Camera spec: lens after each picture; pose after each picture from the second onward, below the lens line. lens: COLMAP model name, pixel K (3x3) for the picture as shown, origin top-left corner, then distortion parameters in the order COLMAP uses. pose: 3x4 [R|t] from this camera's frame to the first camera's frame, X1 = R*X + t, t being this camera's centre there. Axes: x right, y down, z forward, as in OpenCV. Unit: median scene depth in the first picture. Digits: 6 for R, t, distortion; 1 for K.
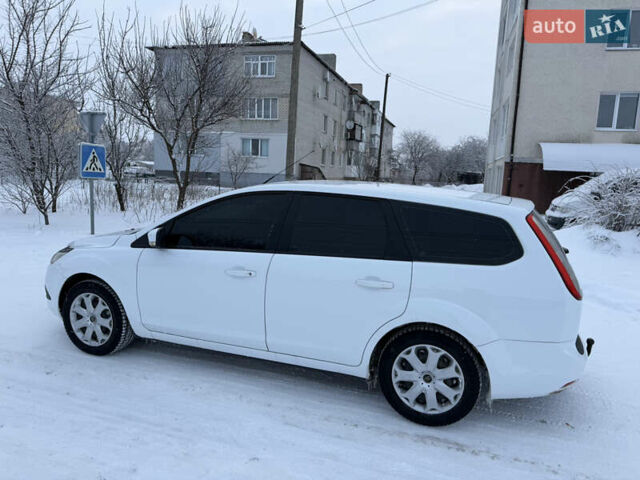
lens RADIAL K [[423.4, 0, 320.0], [0, 423.4, 240.0], [0, 0, 1]] dist [-0.005932, -0.002208]
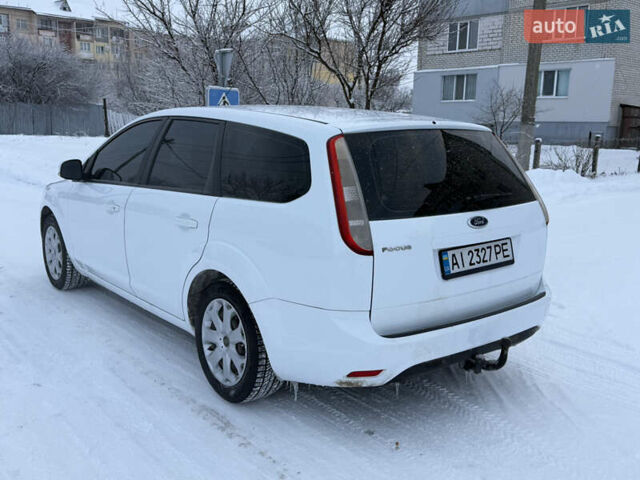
lens RADIAL K [[580.4, 0, 320.0], [0, 580.4, 240.0], [0, 0, 1]] dist [0.084495, -0.003421]
pose [[0.867259, 0.069552, -0.492975, 0.938302], [-0.051539, 0.997416, 0.050053, 0.066964], [0.495182, -0.018002, 0.868603, 0.118382]]
